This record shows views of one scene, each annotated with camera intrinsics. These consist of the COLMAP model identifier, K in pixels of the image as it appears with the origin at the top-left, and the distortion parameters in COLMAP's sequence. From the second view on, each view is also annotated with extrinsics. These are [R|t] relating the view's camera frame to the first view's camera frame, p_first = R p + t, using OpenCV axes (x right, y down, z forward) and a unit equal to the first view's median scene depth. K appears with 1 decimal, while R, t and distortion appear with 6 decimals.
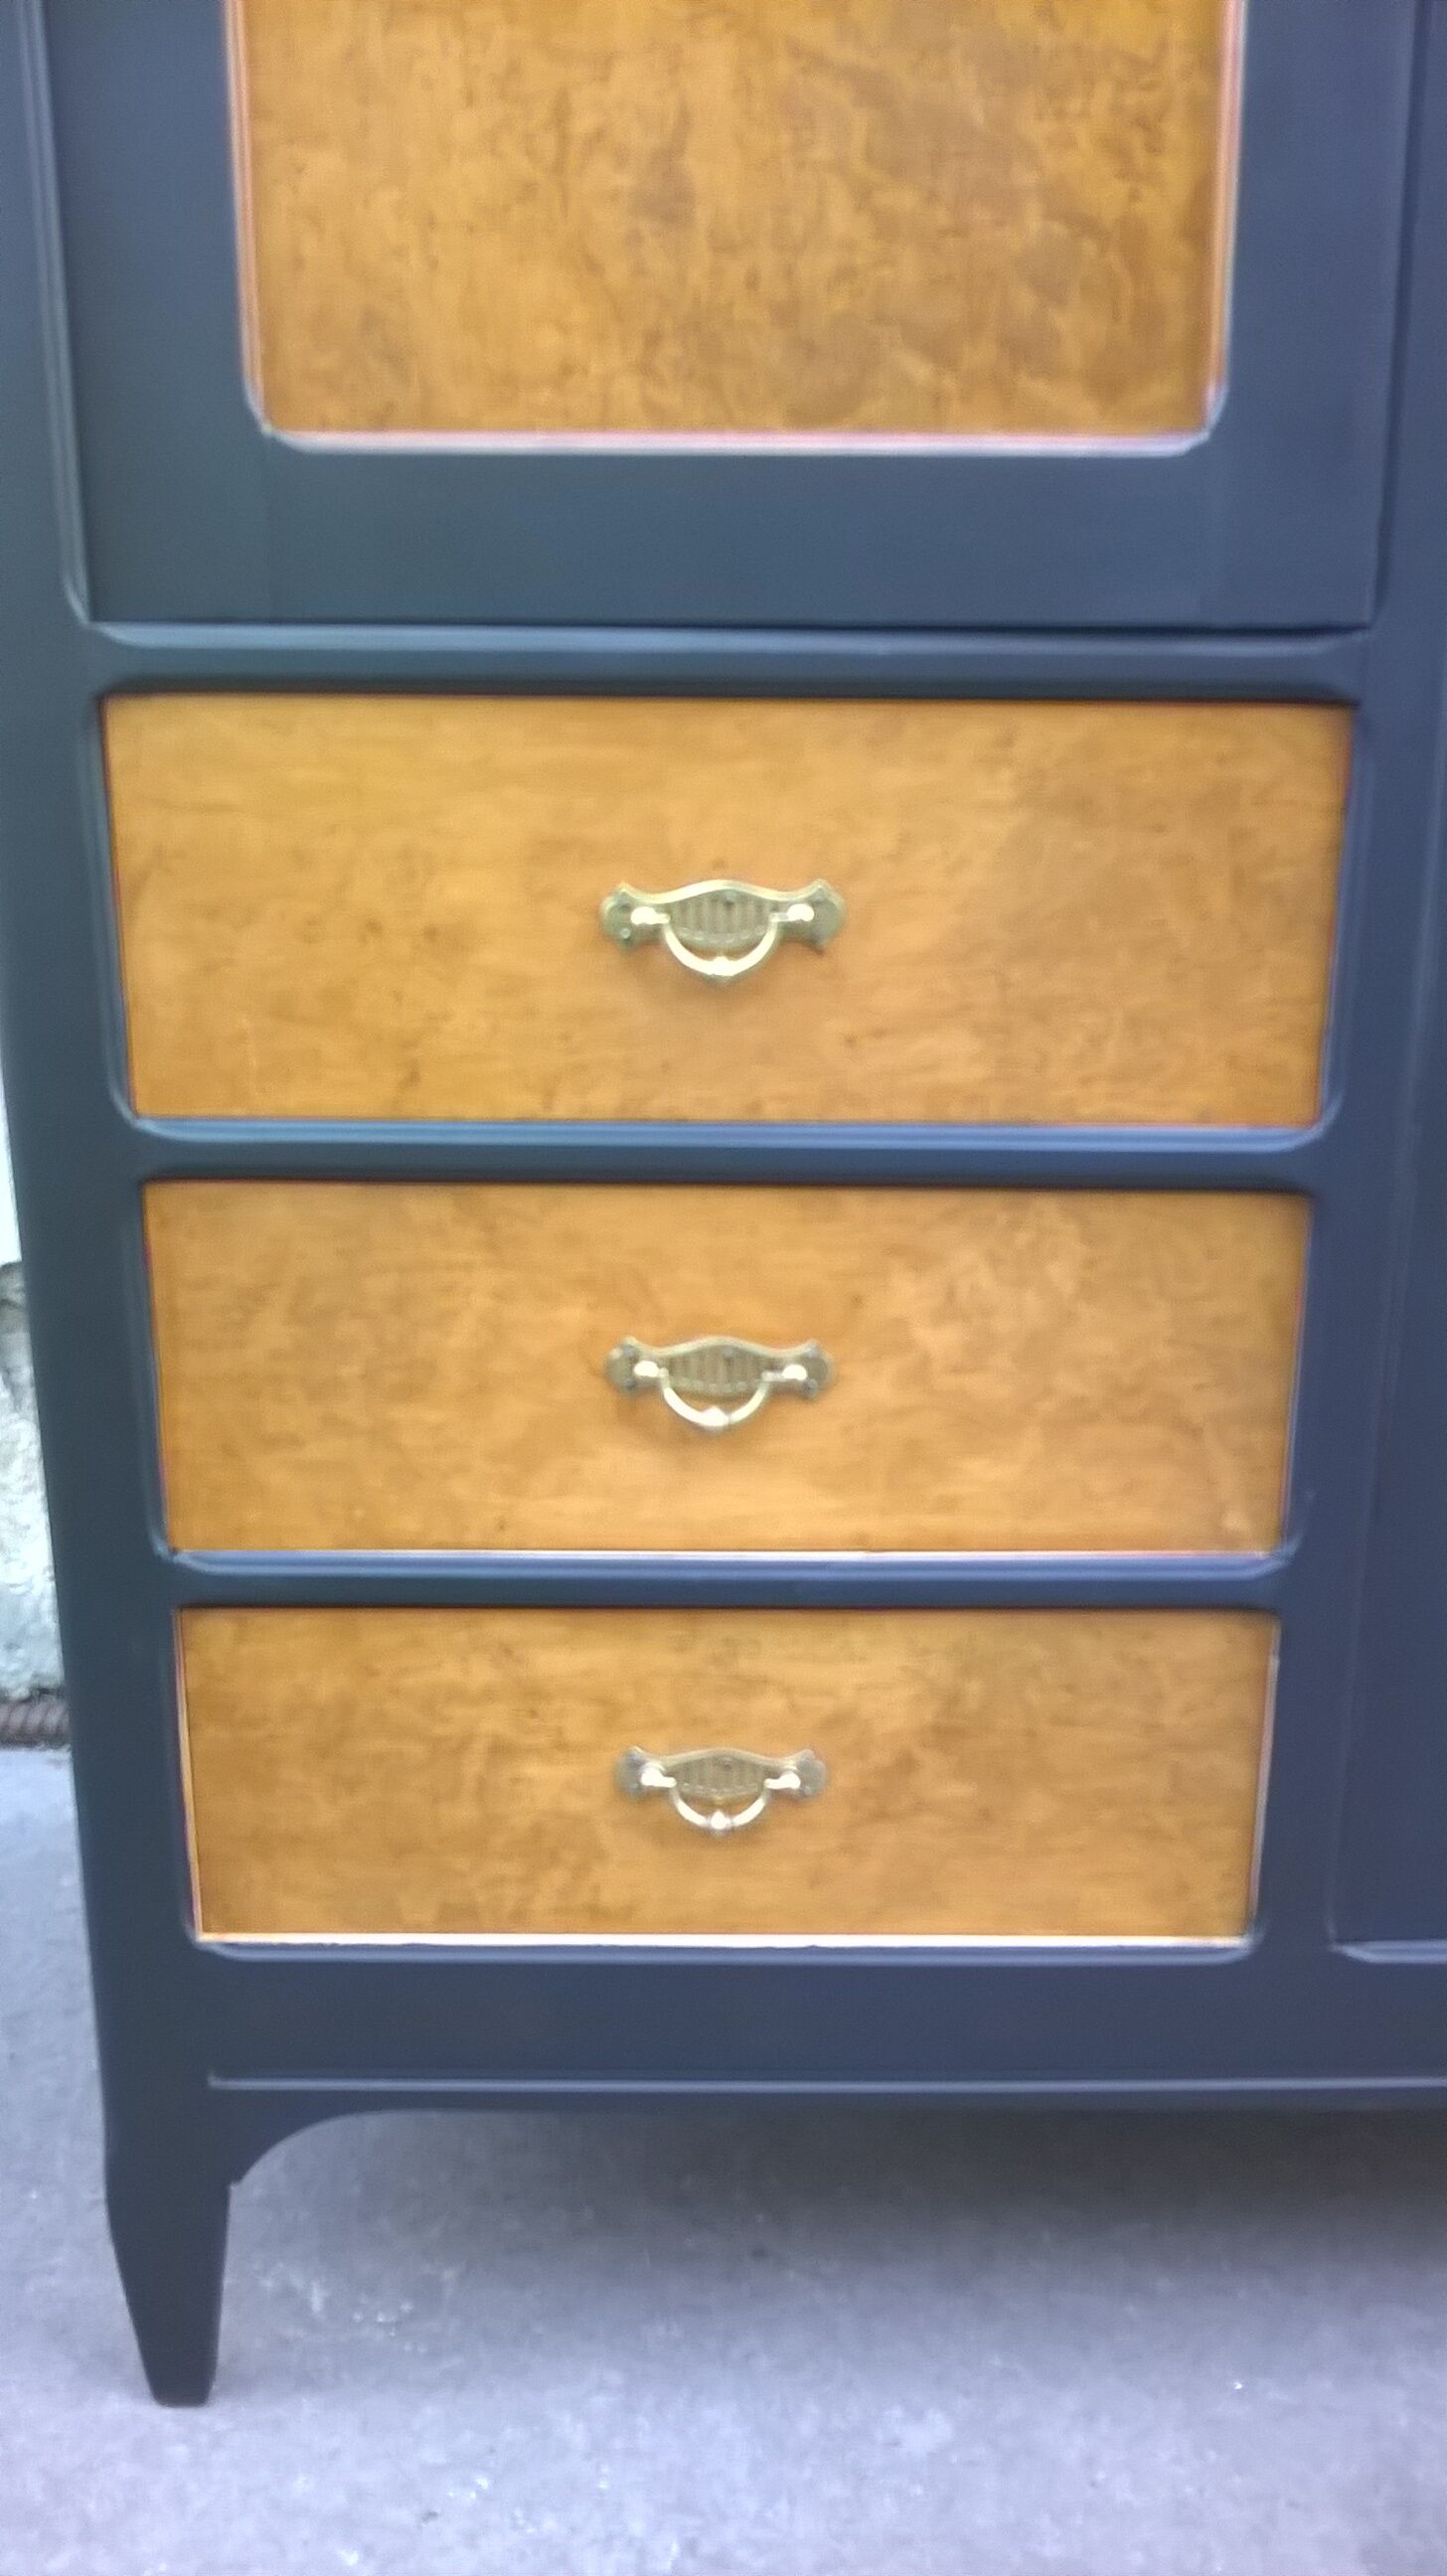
lens RADIAL K [[2272.8, 0, 734.7], [0, 2272.8, 1309.2], [0, 0, 1]] dist [0.038668, -0.161430]
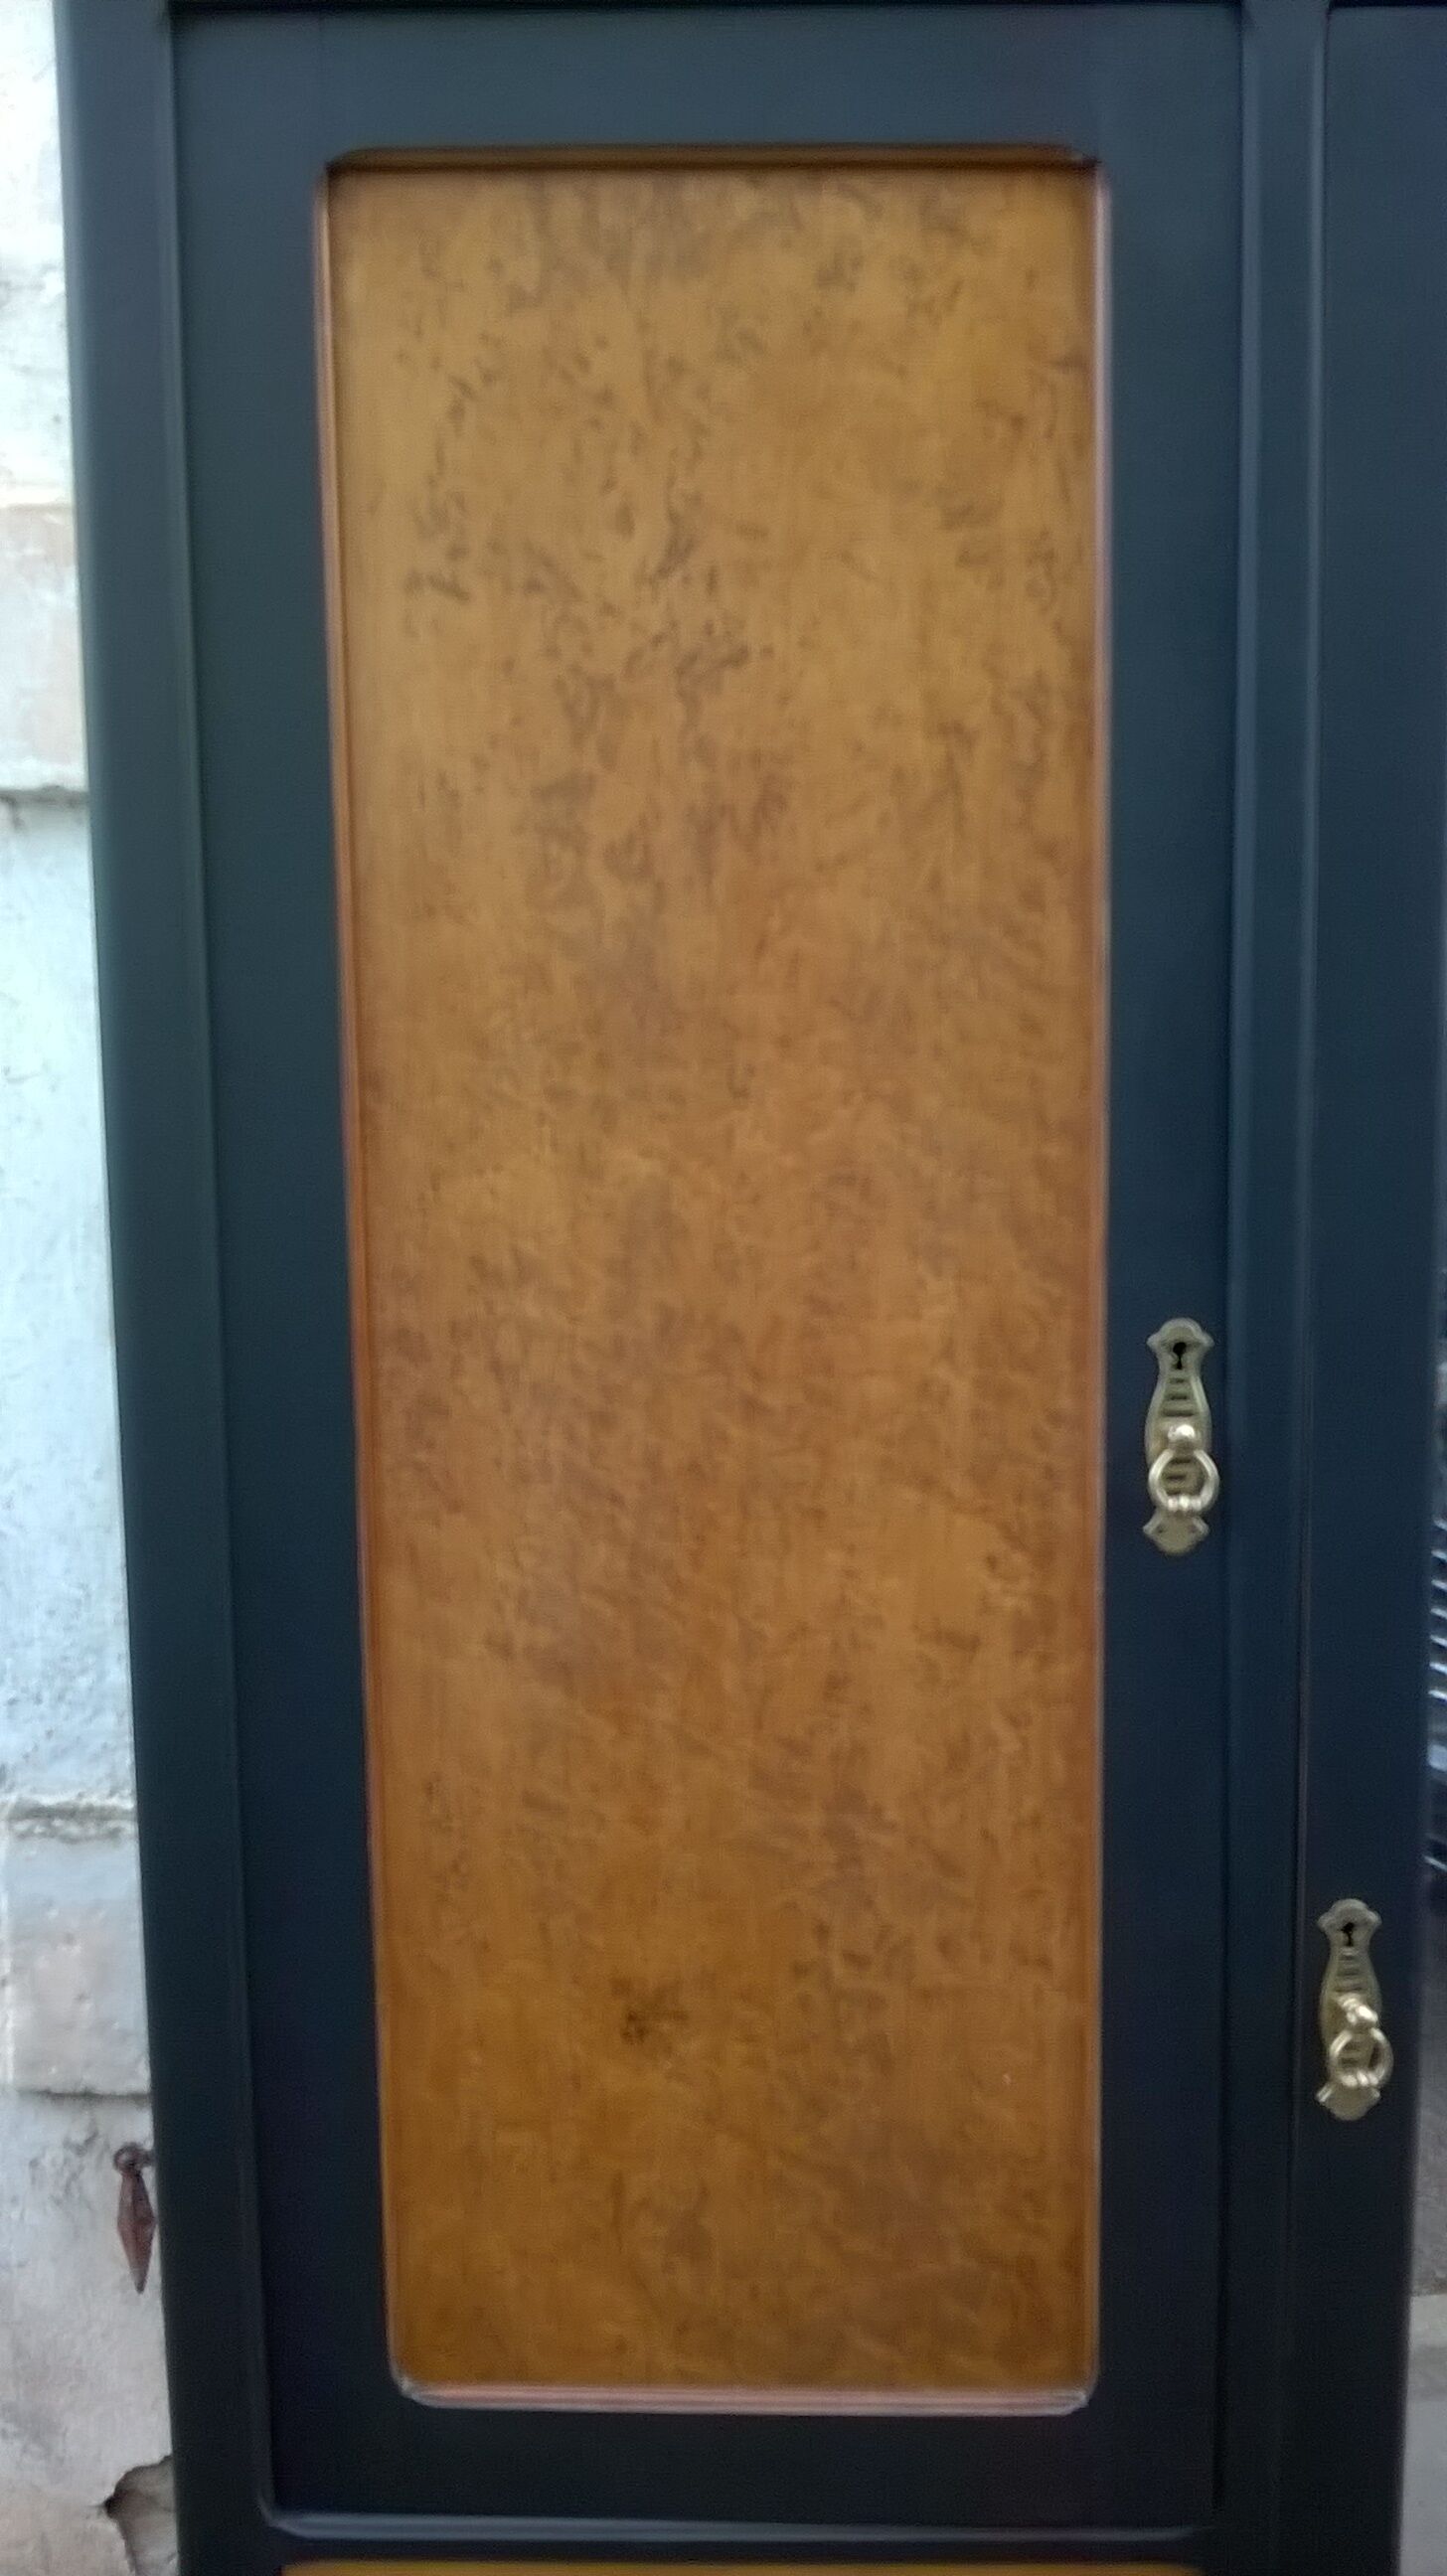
lens RADIAL K [[2272.8, 0, 737.9], [0, 2272.8, 1273.8], [0, 0, 1]] dist [0.038668, -0.161430]
pose [[0.999662, -0.008197, -0.024676, 0.032761], [0.003178, 0.980412, -0.196933, -0.692282], [0.025807, 0.196788, 0.980106, -0.428358]]
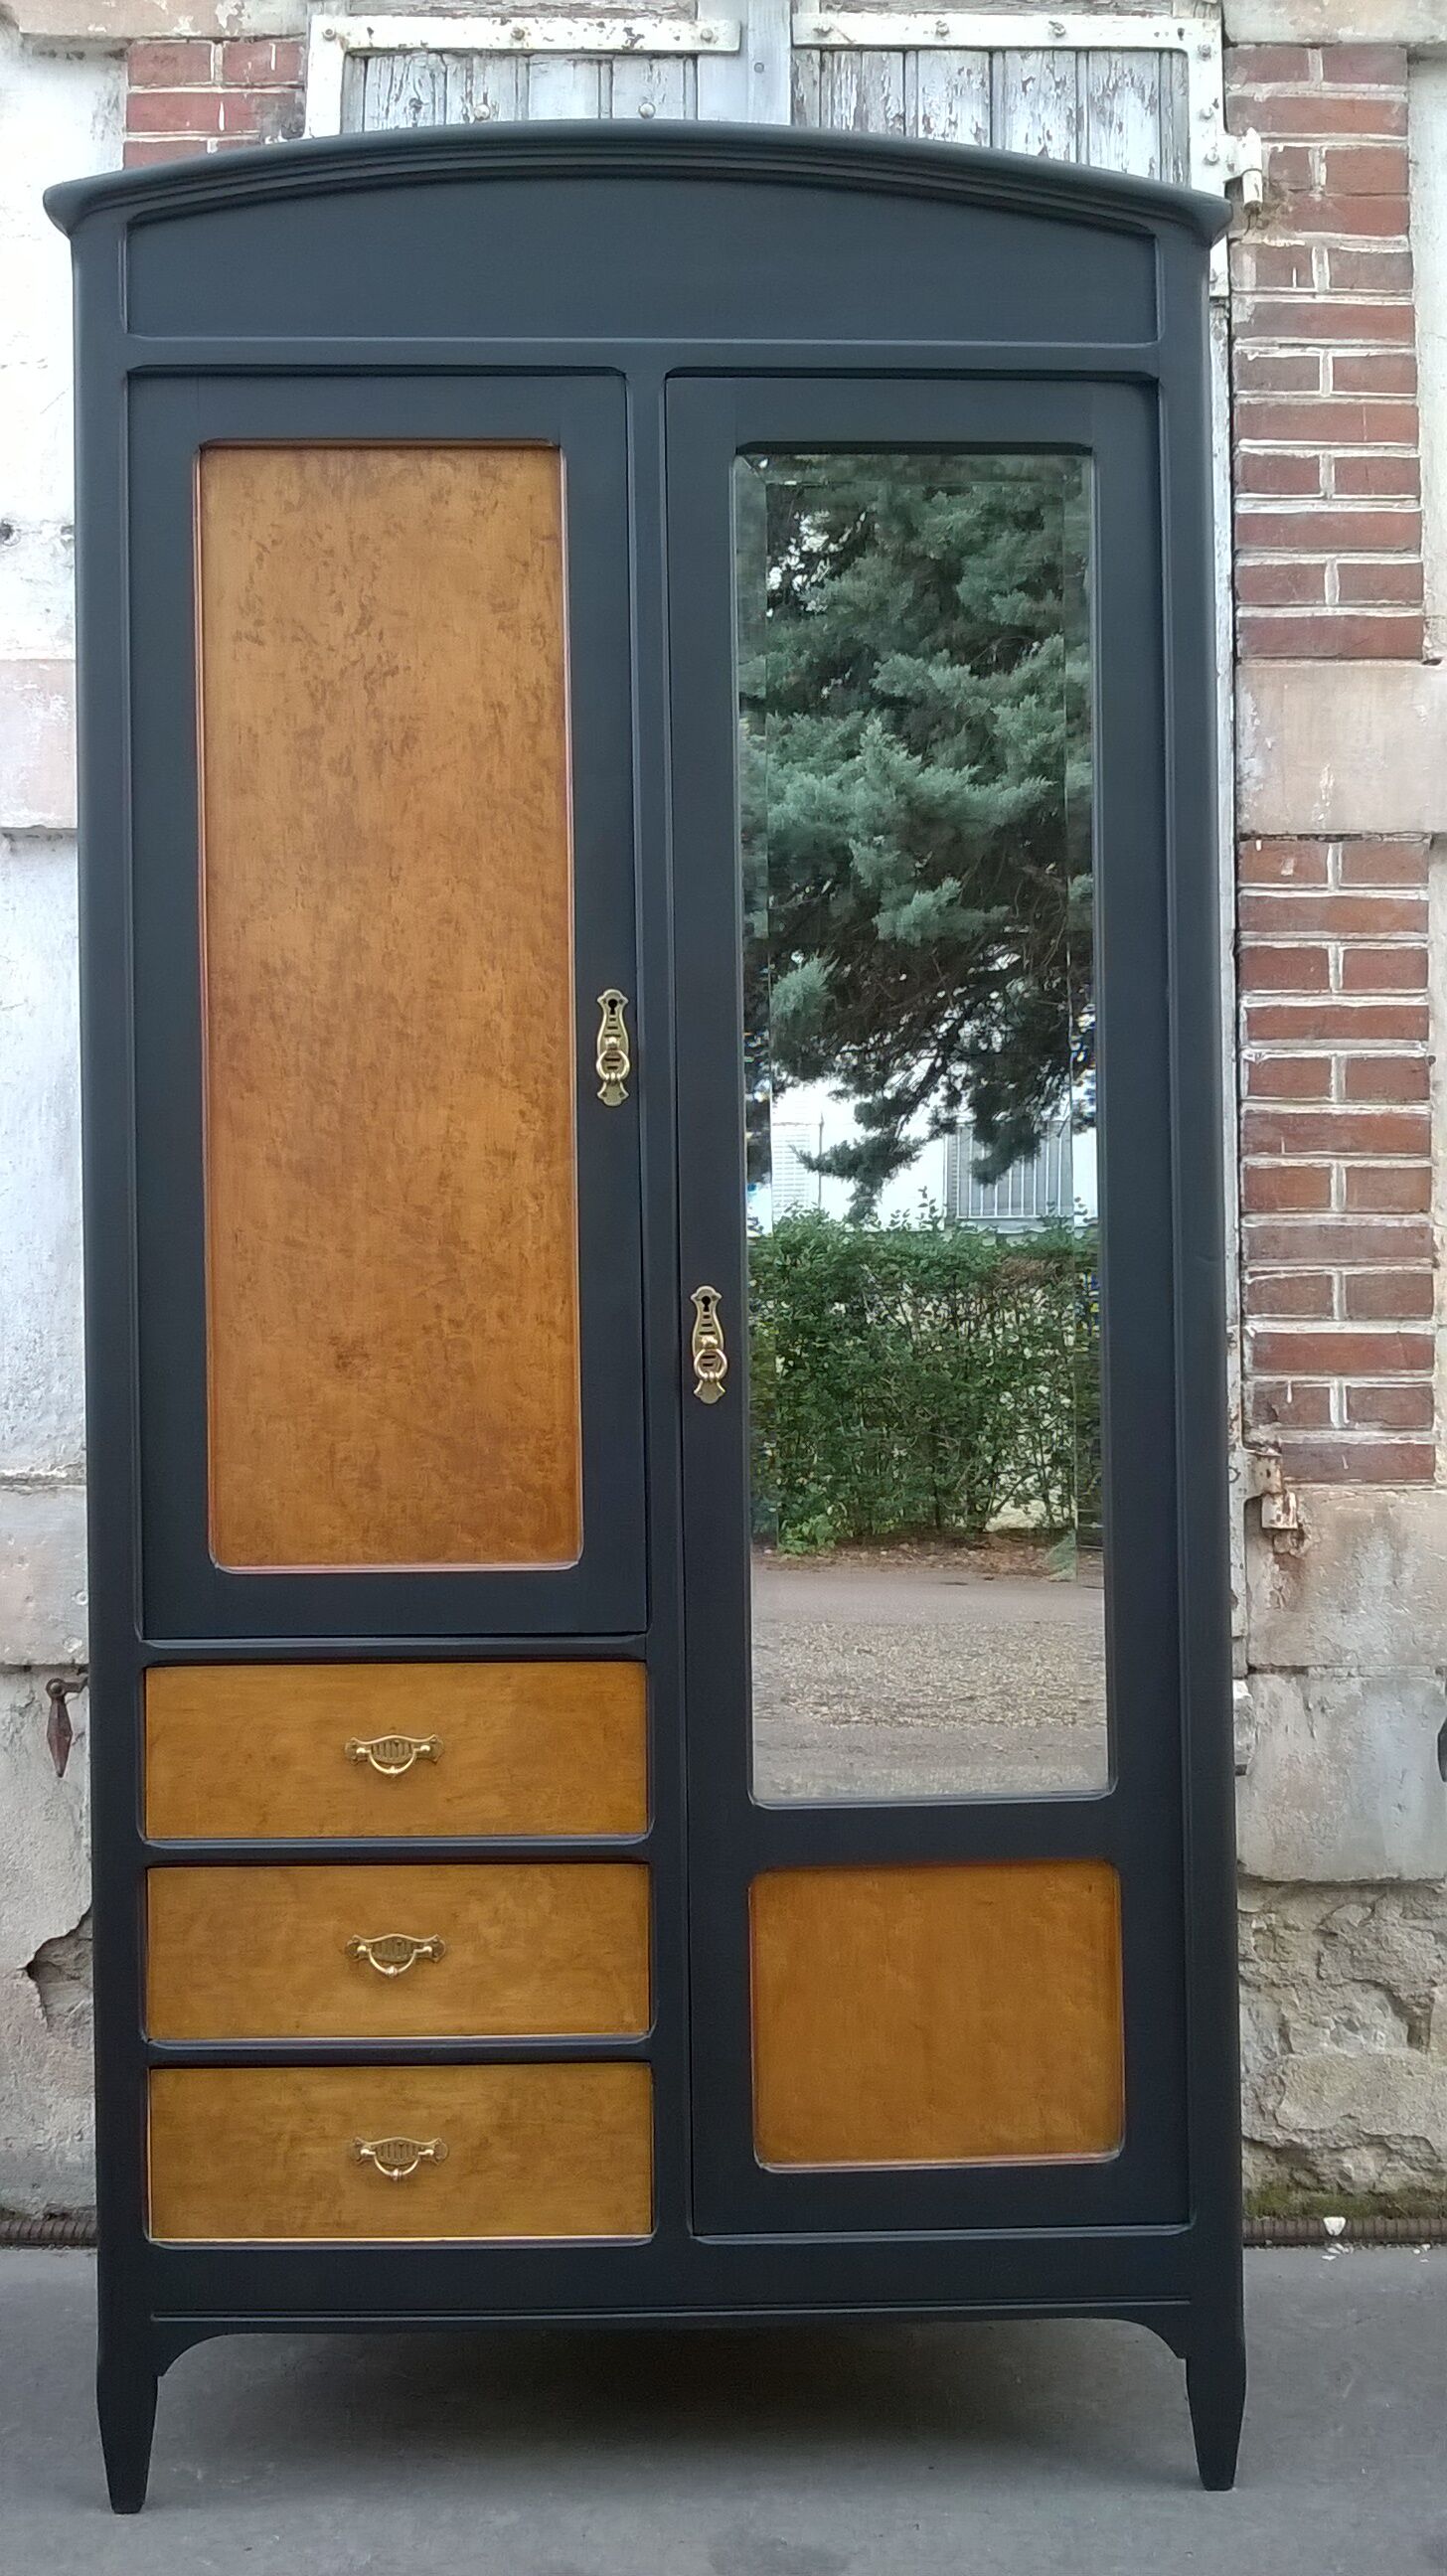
lens RADIAL K [[2272.8, 0, 739.2], [0, 2272.8, 1276.7], [0, 0, 1]] dist [0.038668, -0.161430]
pose [[0.999805, -0.014534, 0.013400, 0.321025], [0.018110, 0.945175, -0.326061, 0.142357], [-0.007927, 0.326240, 0.945254, -1.396082]]
